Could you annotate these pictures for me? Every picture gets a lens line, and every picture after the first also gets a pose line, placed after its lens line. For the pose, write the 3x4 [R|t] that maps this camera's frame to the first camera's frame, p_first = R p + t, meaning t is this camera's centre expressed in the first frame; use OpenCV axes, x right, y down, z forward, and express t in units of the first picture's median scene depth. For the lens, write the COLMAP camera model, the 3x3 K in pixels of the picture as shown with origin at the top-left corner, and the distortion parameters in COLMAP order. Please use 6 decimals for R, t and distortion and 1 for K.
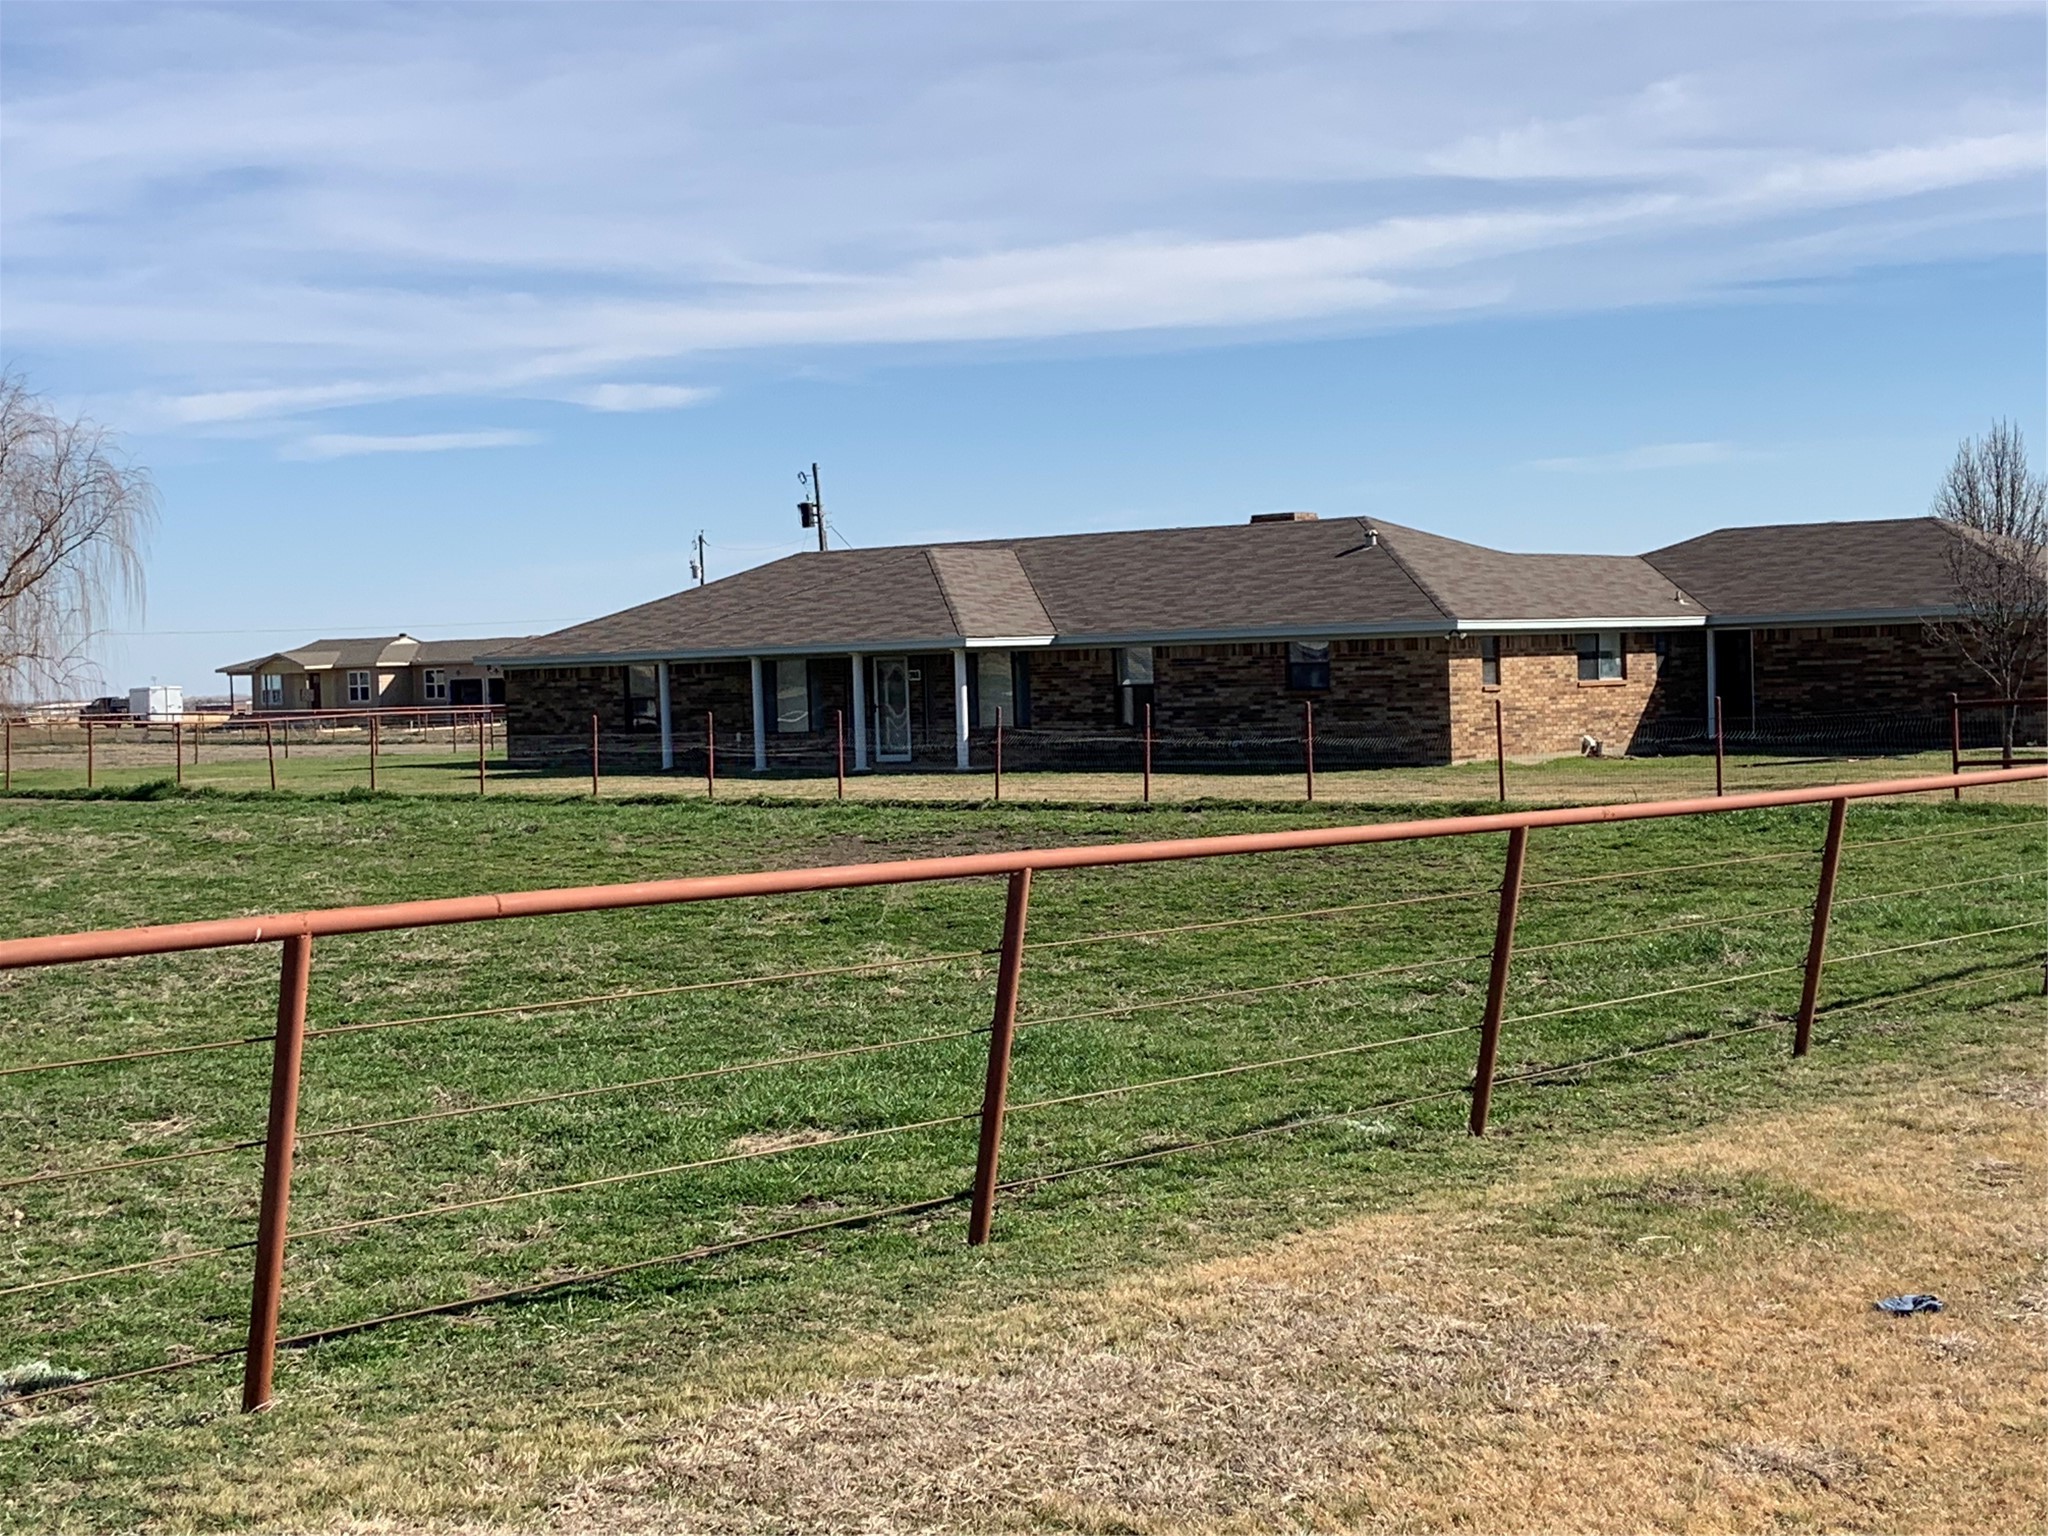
lens RADIAL K [[3142.8, 0, 1024.0], [0, 3142.8, 768.0], [0, 0, 1]] dist [0.124043, 0.013981]
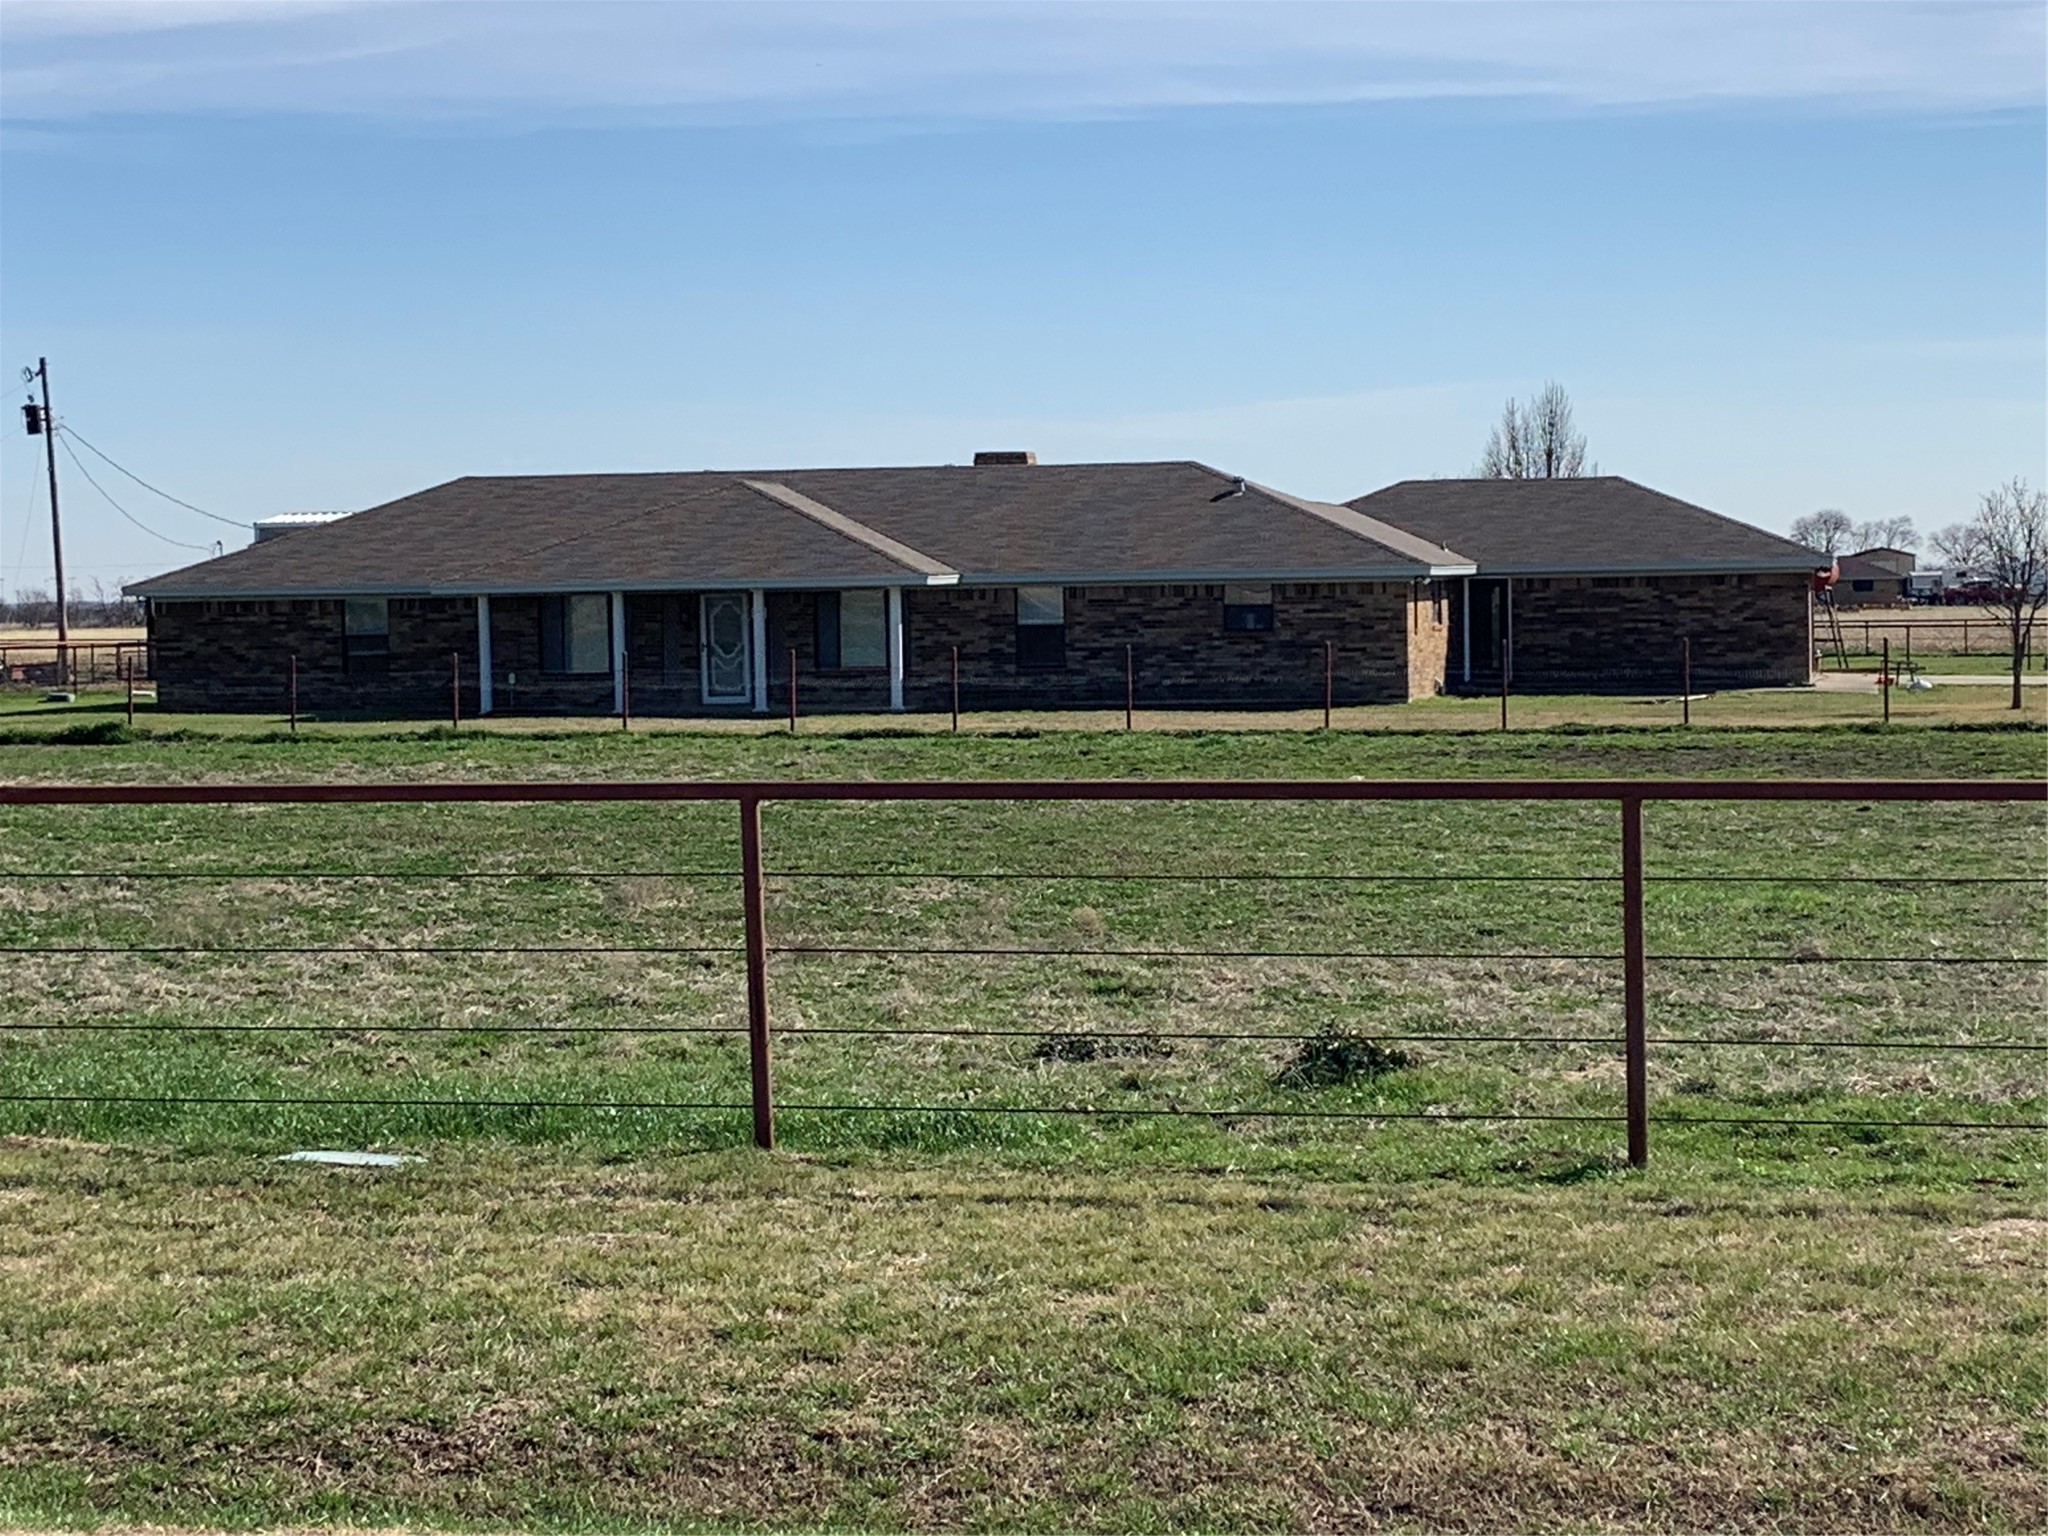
lens RADIAL K [[4018.9, 0, 1024.0], [0, 4018.9, 768.0], [0, 0, 1]] dist [0.157958, 0.069707]
pose [[0.882531, -0.008083, 0.470184, -0.573556], [0.005570, 0.999962, 0.006736, 0.010398], [-0.470221, -0.003326, 0.882542, -0.125425]]
